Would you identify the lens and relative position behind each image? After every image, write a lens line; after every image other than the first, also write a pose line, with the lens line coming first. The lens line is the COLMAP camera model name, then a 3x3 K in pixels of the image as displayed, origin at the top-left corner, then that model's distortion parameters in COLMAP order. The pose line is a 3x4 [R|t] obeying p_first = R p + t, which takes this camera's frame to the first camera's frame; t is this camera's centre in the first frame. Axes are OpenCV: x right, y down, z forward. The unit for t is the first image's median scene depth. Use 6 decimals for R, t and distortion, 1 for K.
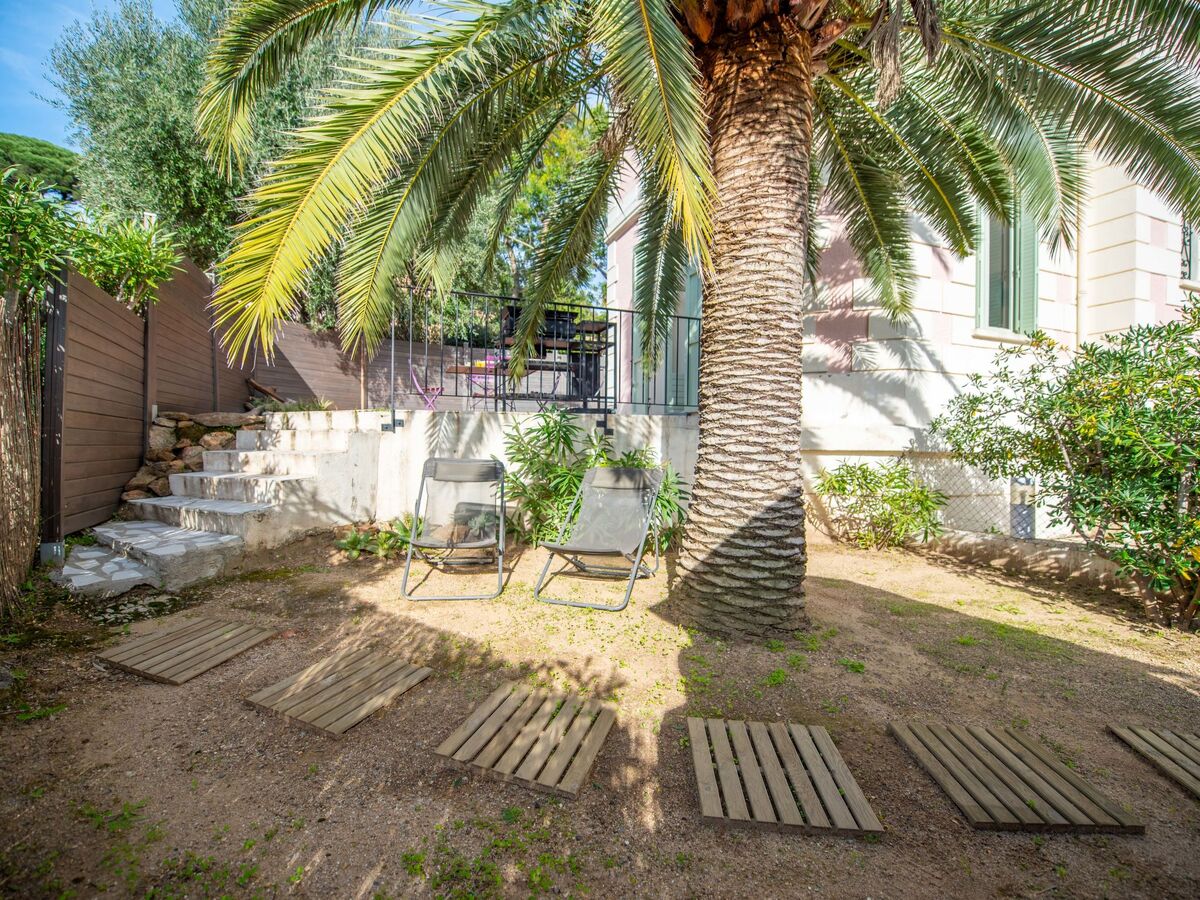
lens RADIAL K [[535.1, 0, 598.3], [0, 535.1, 451.3], [0, 0, 1]] dist [-0.013318, -0.003541]
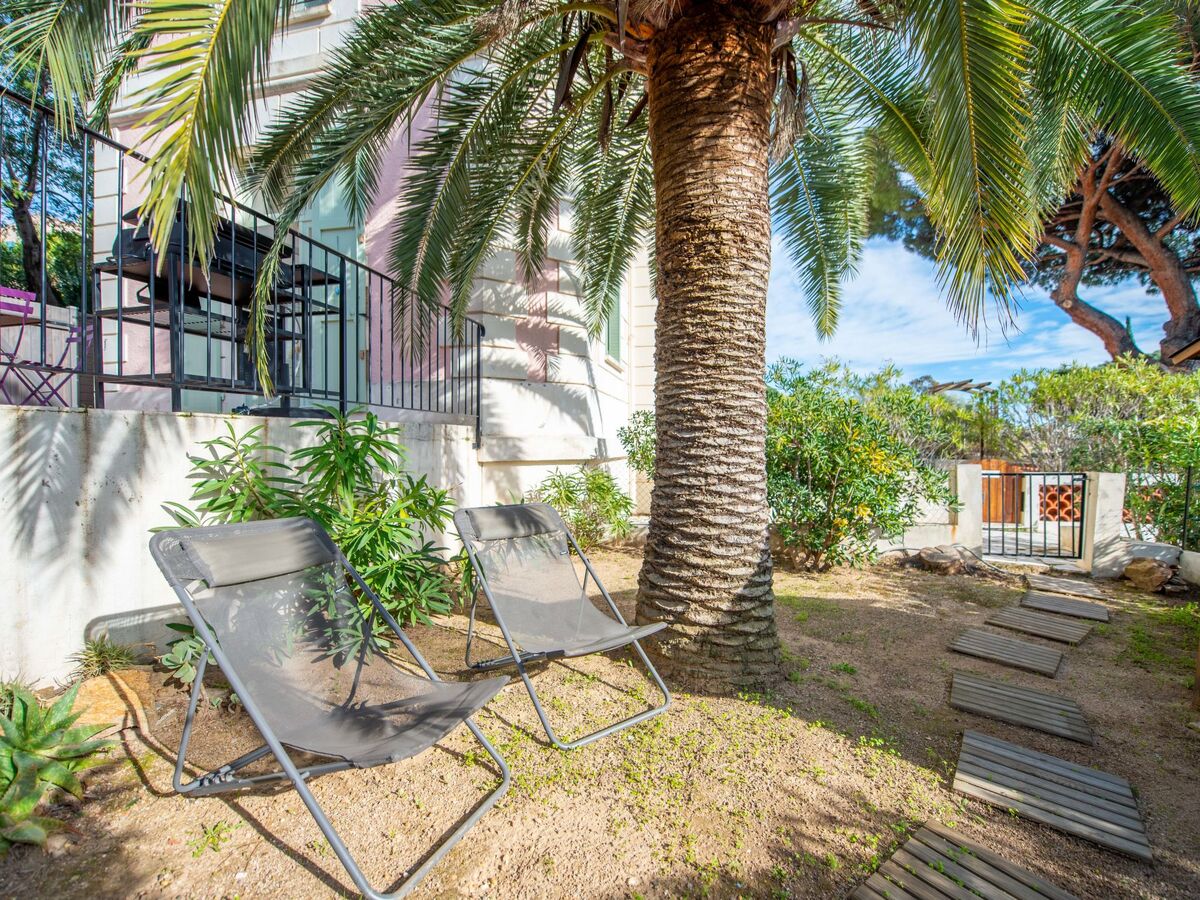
lens RADIAL K [[535.1, 0, 598.3], [0, 535.1, 451.3], [0, 0, 1]] dist [-0.013318, -0.003541]
pose [[0.564253, -0.021078, 0.825333, -0.617052], [0.008874, 0.999771, 0.019466, -0.068588], [-0.825554, -0.003660, 0.564311, 0.676809]]
